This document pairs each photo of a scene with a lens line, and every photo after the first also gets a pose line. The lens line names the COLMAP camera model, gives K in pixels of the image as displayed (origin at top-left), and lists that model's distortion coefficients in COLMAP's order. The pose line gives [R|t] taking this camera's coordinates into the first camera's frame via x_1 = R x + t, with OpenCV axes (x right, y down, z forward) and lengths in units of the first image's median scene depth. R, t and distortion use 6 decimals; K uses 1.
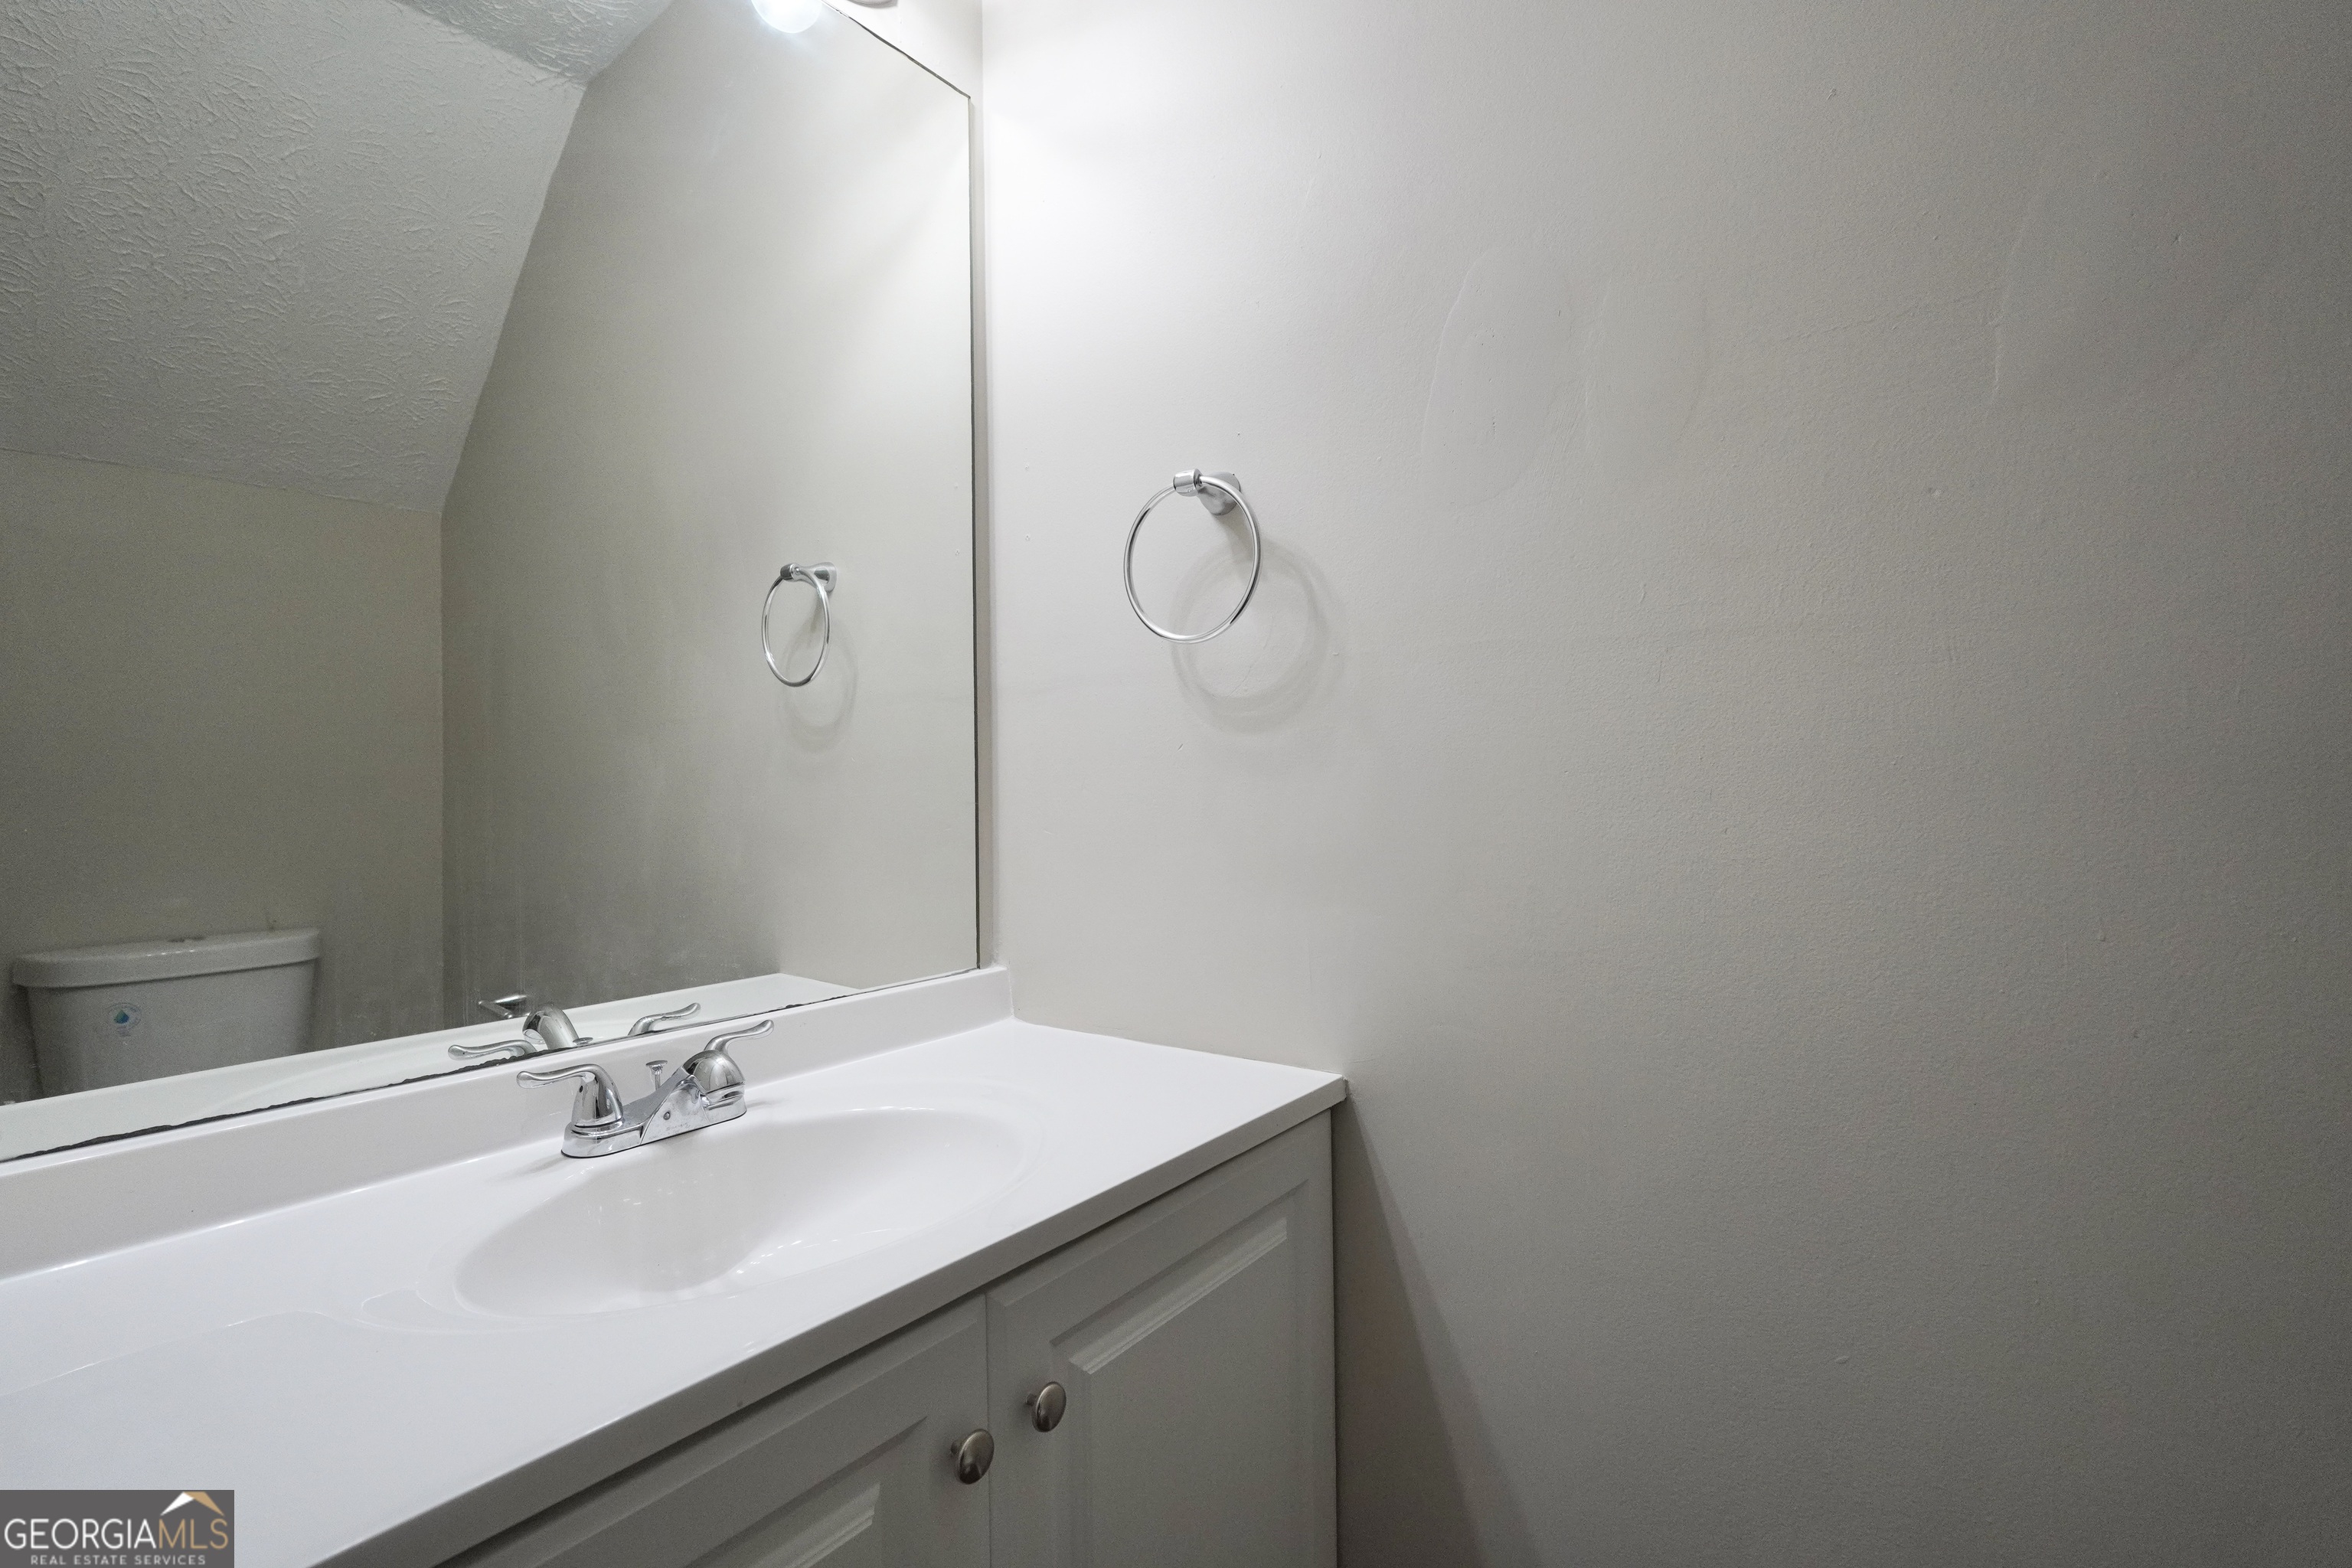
lens RADIAL K [[1061.4, 0, 1163.7], [0, 1061.4, 783.5], [0, 0, 1]] dist [-0.016008, 0.005316]
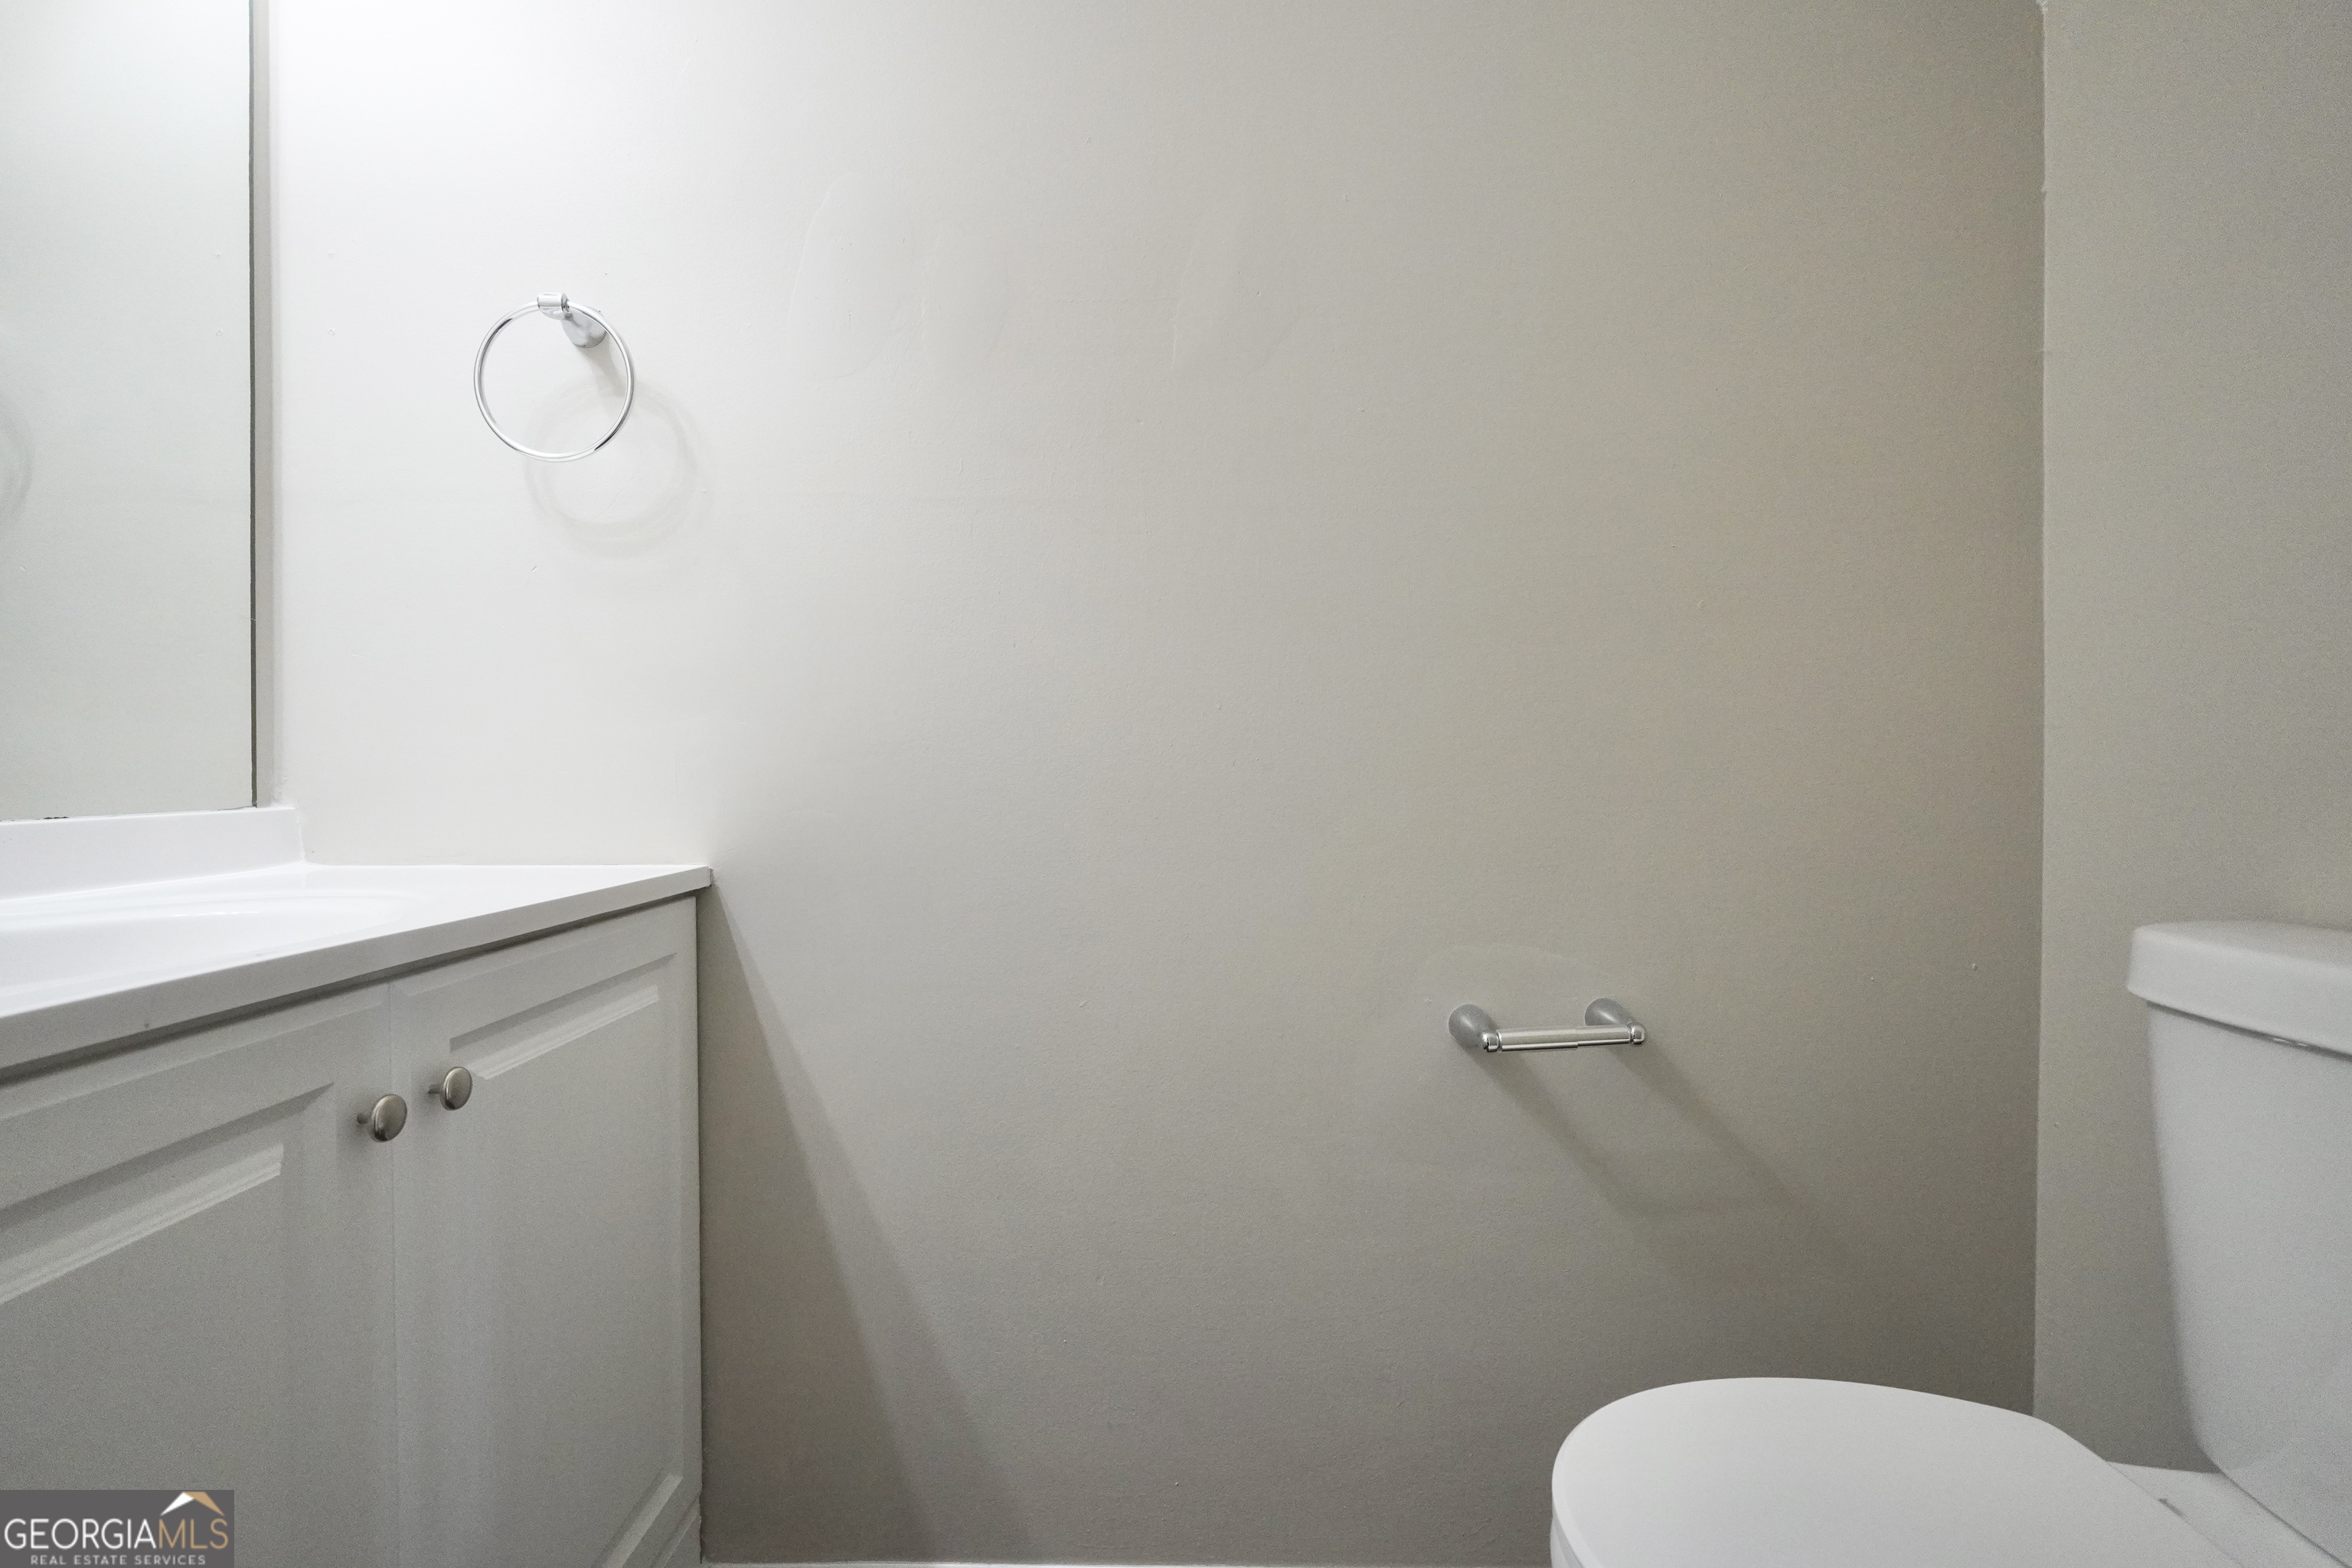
lens RADIAL K [[1061.4, 0, 1163.7], [0, 1061.4, 783.5], [0, 0, 1]] dist [-0.016008, 0.005316]
pose [[0.800576, 0.008456, 0.599172, -0.113223], [-0.014776, 0.999875, 0.005631, 0.168328], [-0.599050, -0.013361, 0.800600, -0.183517]]
